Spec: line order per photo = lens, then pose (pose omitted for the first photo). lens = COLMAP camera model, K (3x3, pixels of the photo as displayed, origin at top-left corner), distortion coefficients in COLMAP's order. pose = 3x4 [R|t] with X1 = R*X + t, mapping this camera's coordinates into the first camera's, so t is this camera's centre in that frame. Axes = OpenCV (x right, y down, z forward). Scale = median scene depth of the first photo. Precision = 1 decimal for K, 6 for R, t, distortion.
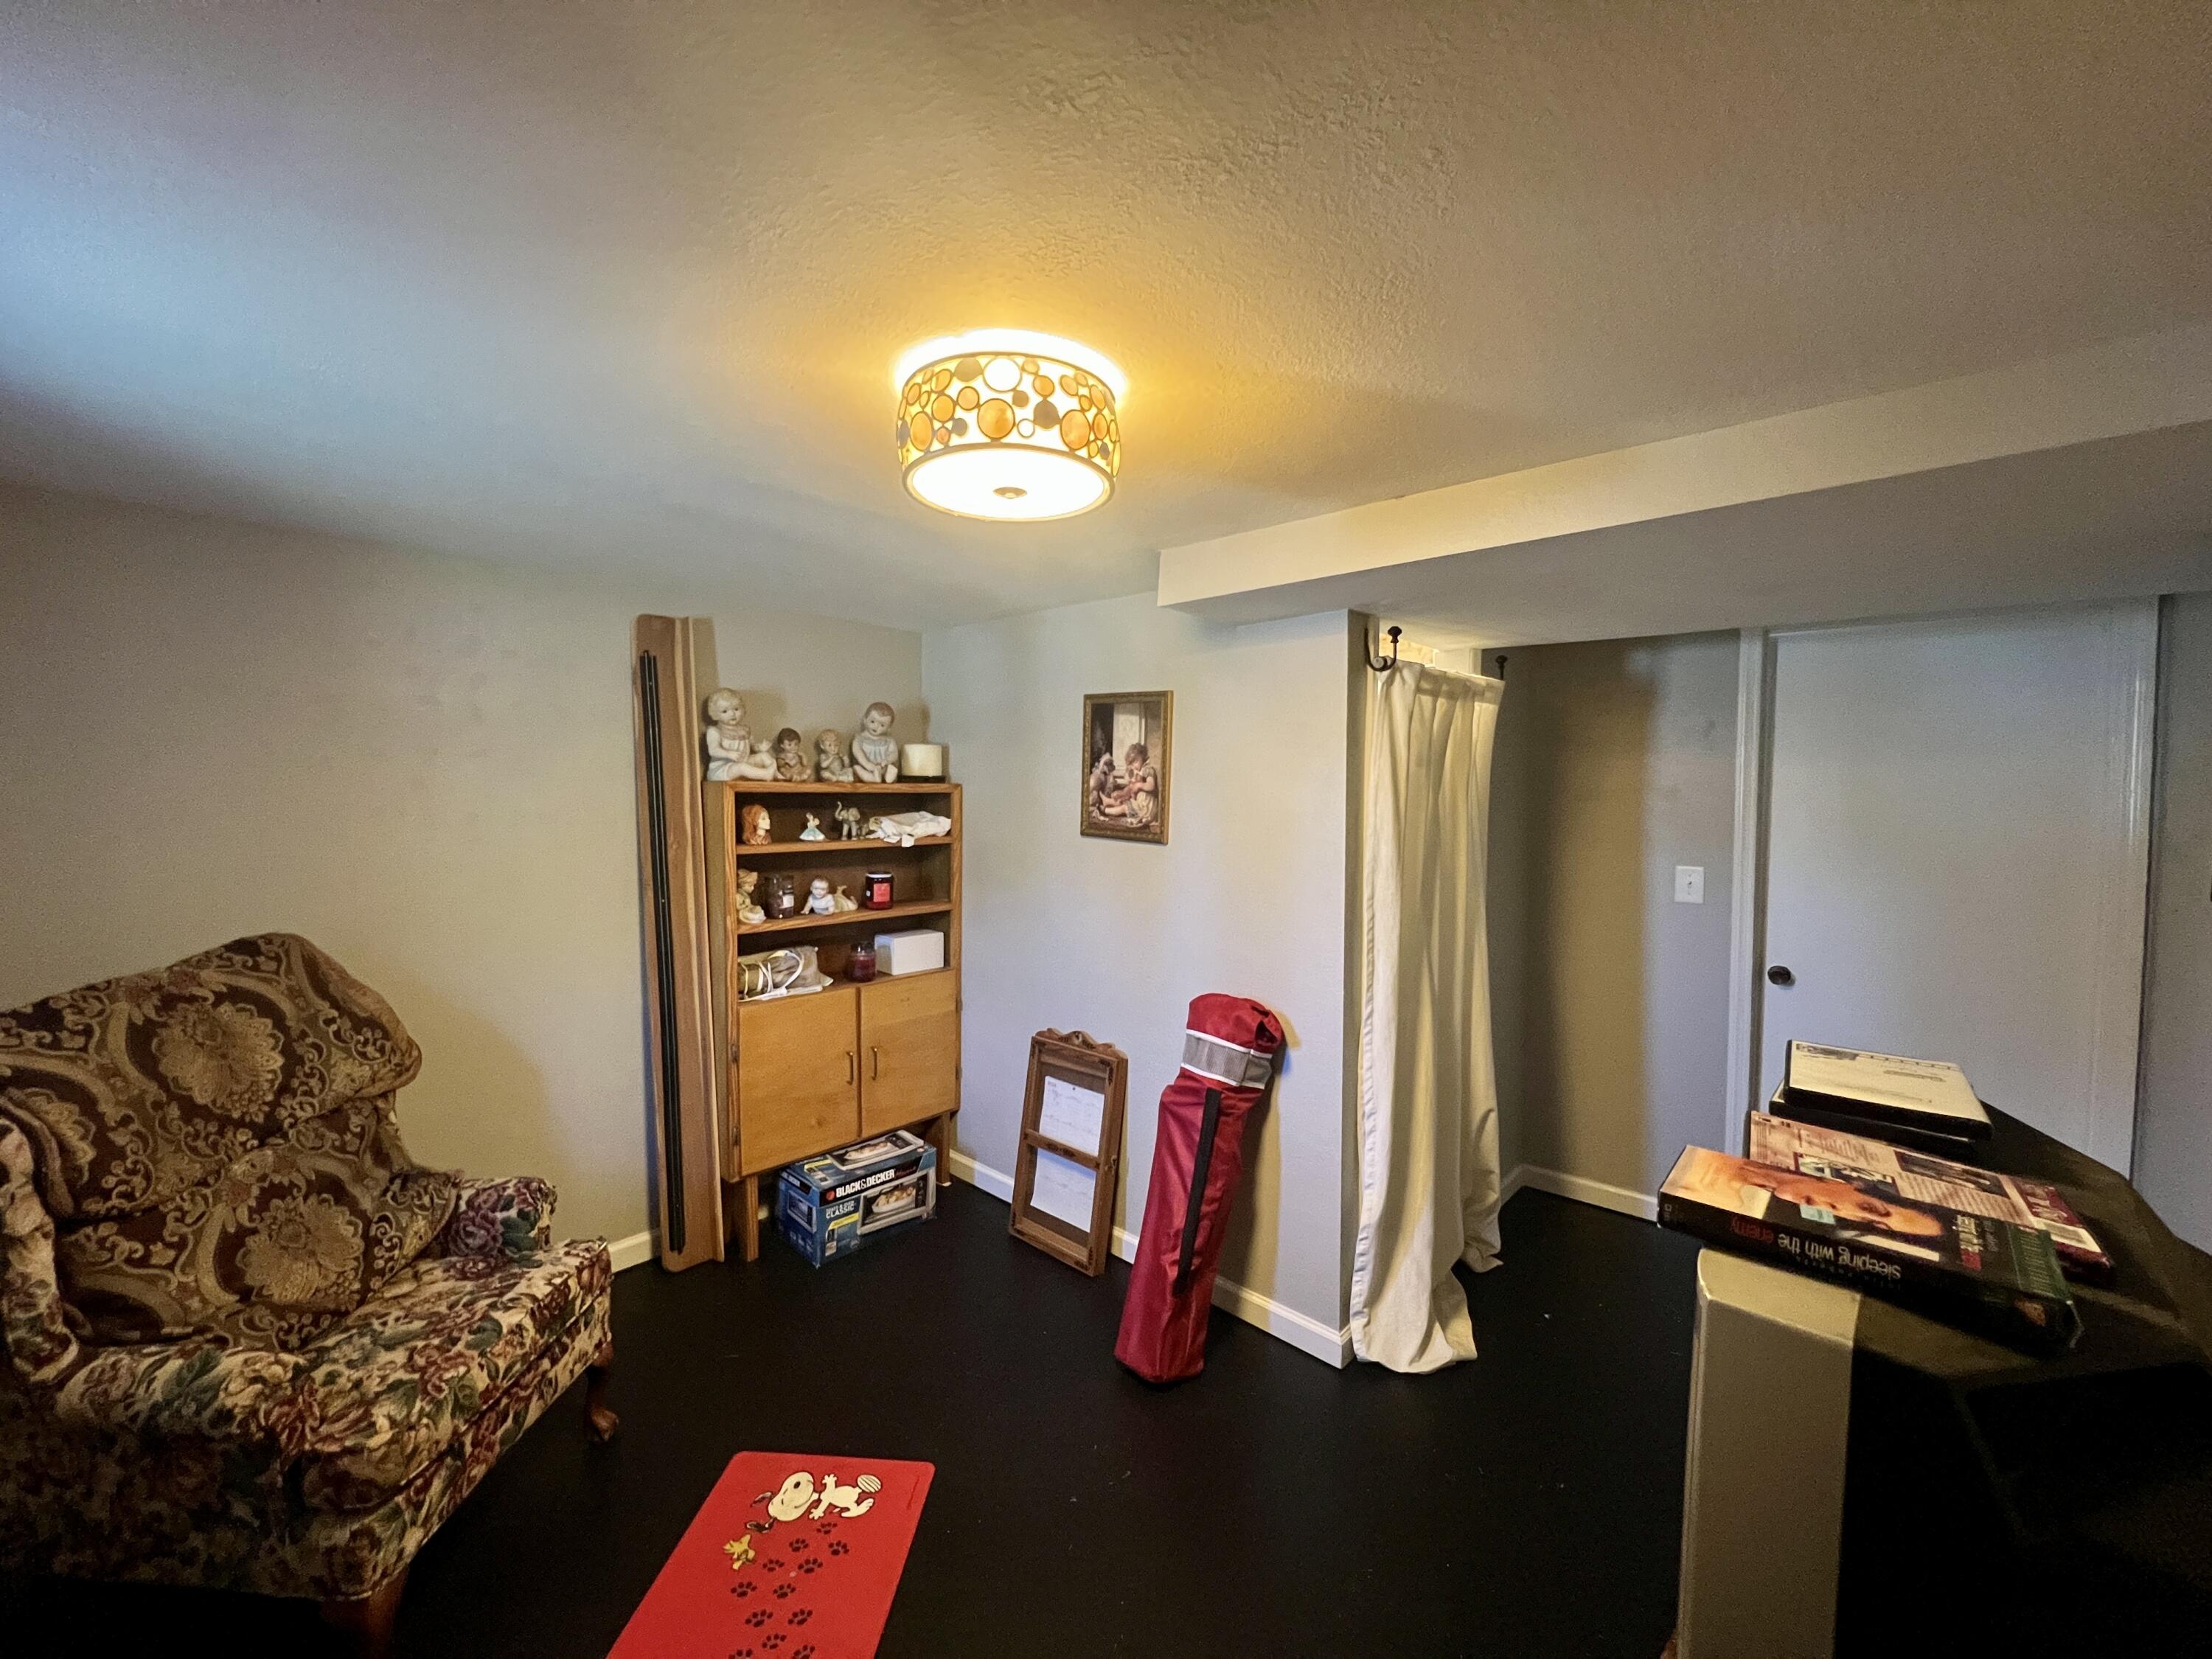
lens RADIAL K [[886.4, 0, 1095.6], [0, 886.4, 826.8], [0, 0, 1]] dist [0.000920, 0.000591]
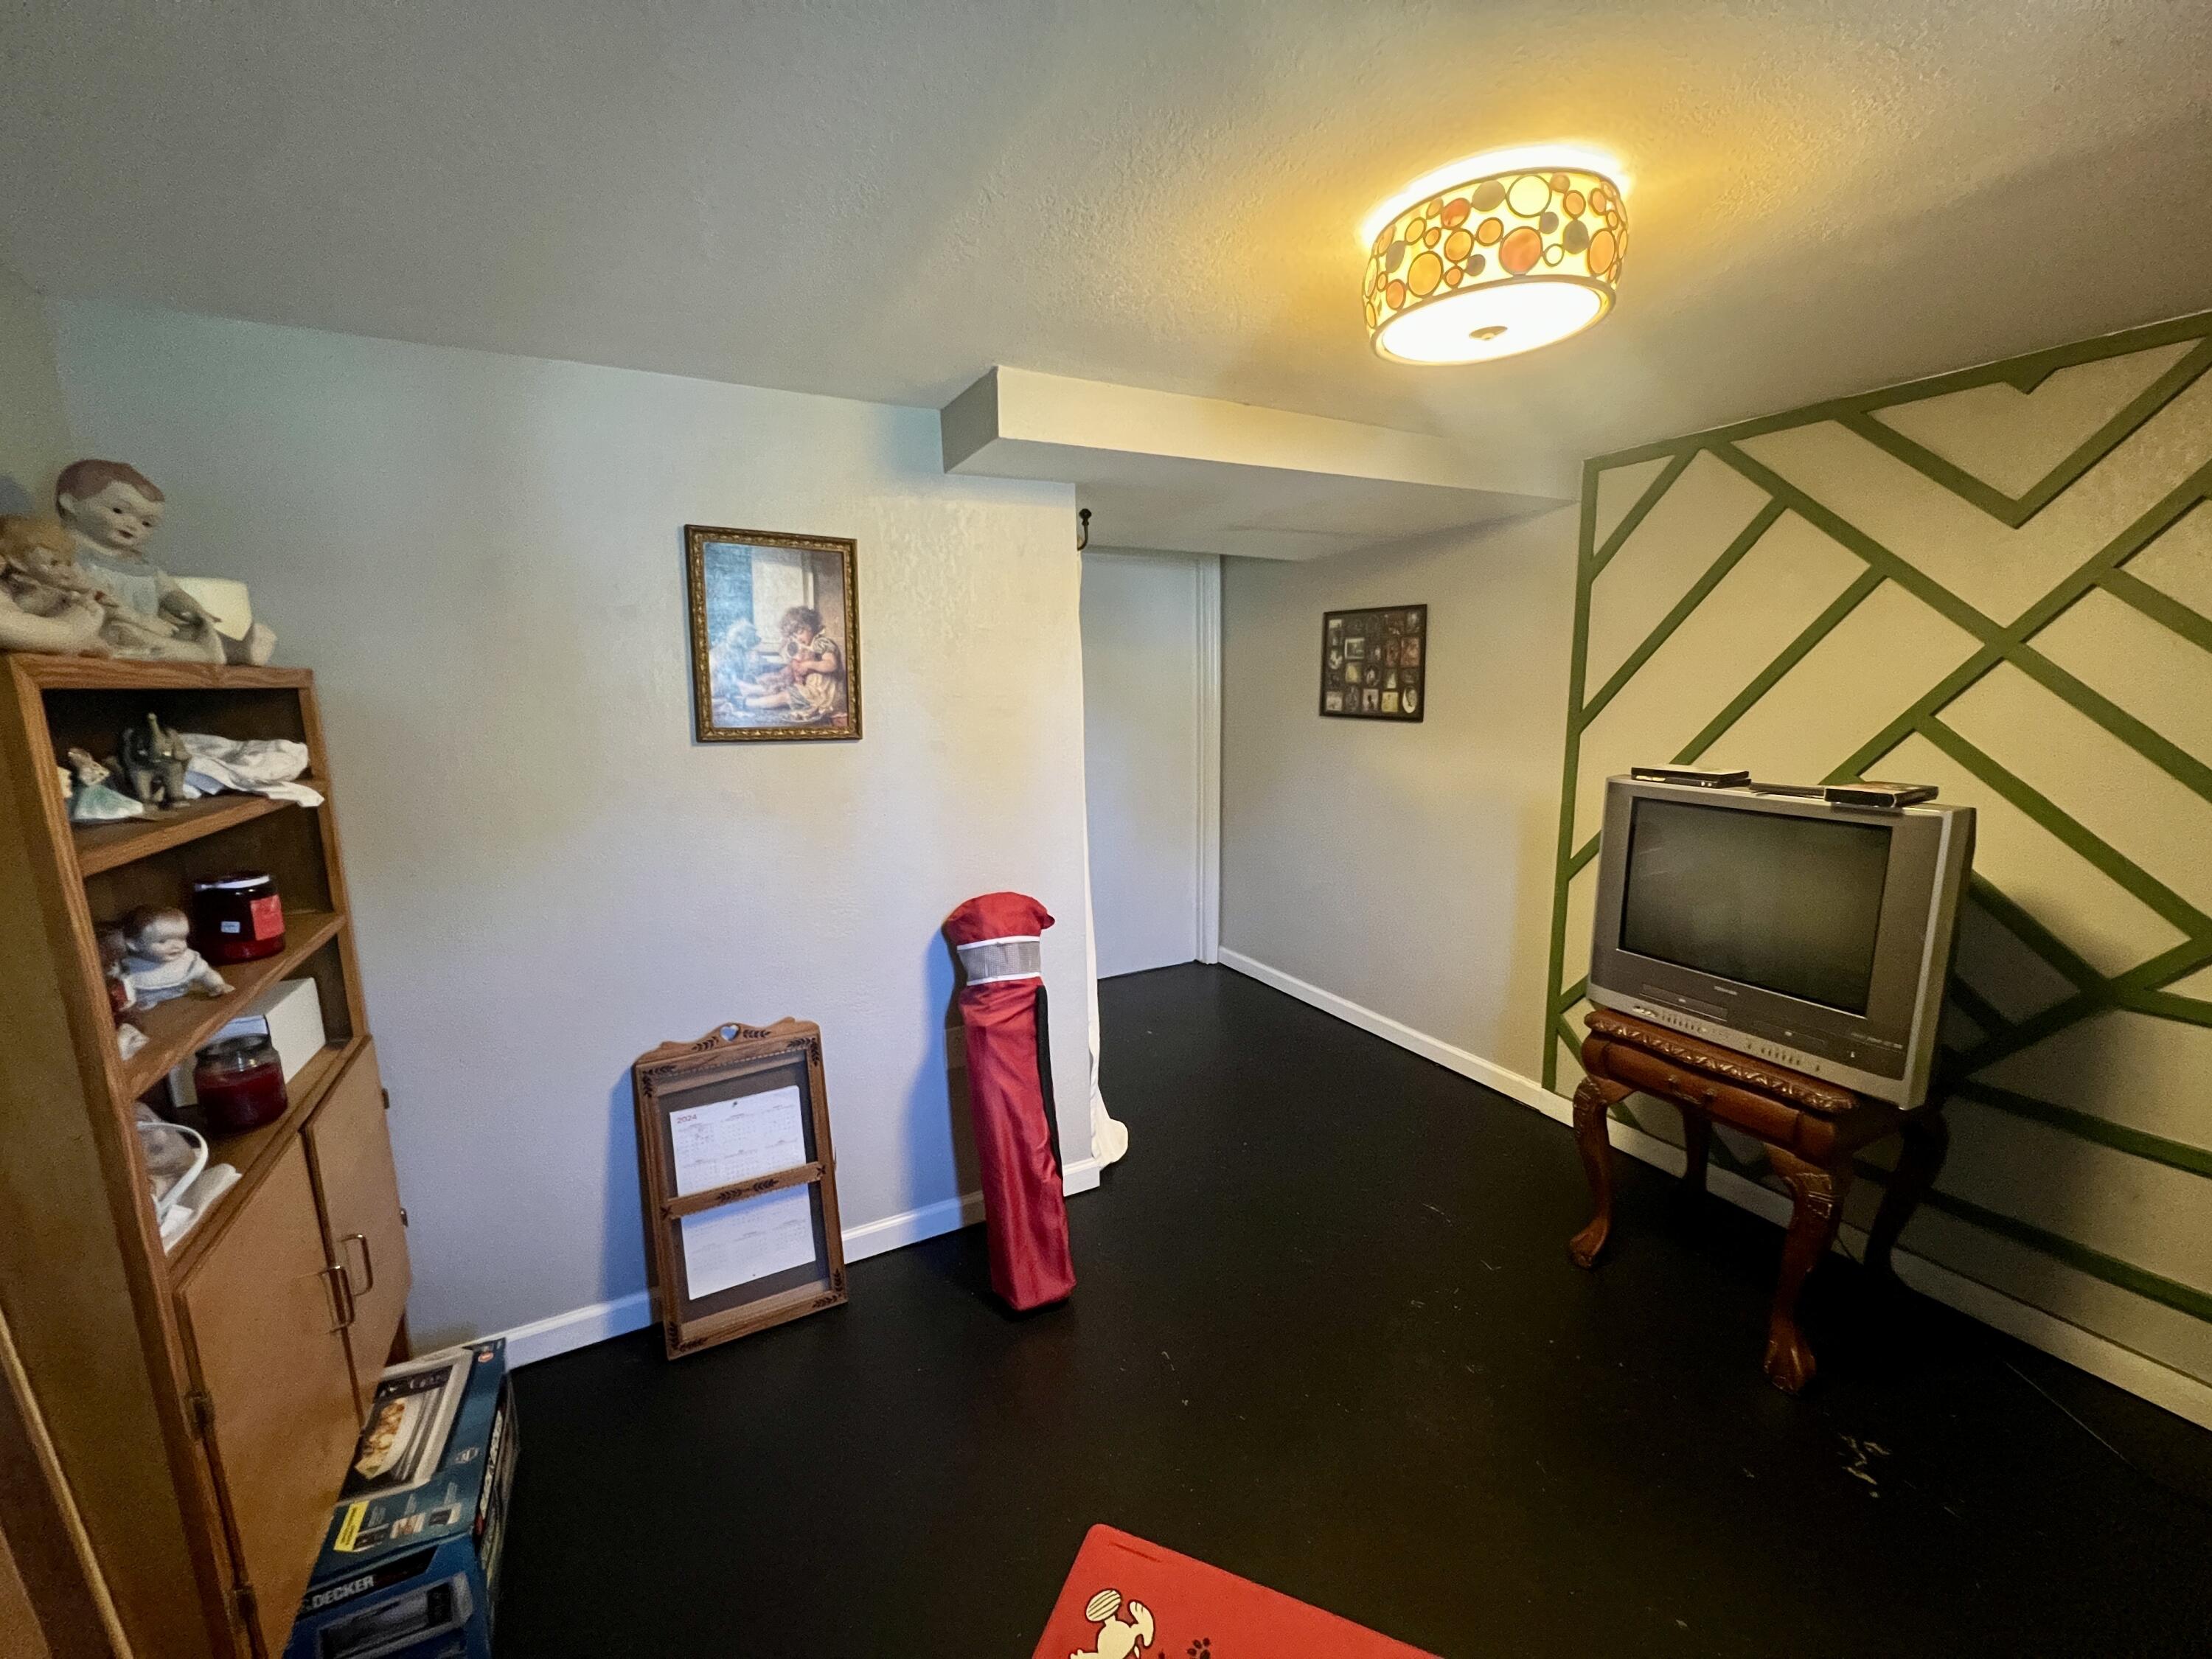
lens RADIAL K [[886.4, 0, 1095.6], [0, 886.4, 826.8], [0, 0, 1]] dist [0.000920, 0.000591]
pose [[0.330720, -0.173127, 0.927713, -0.575168], [0.071258, 0.984804, 0.158378, -0.013378], [-0.941035, 0.013728, 0.338031, 0.515148]]
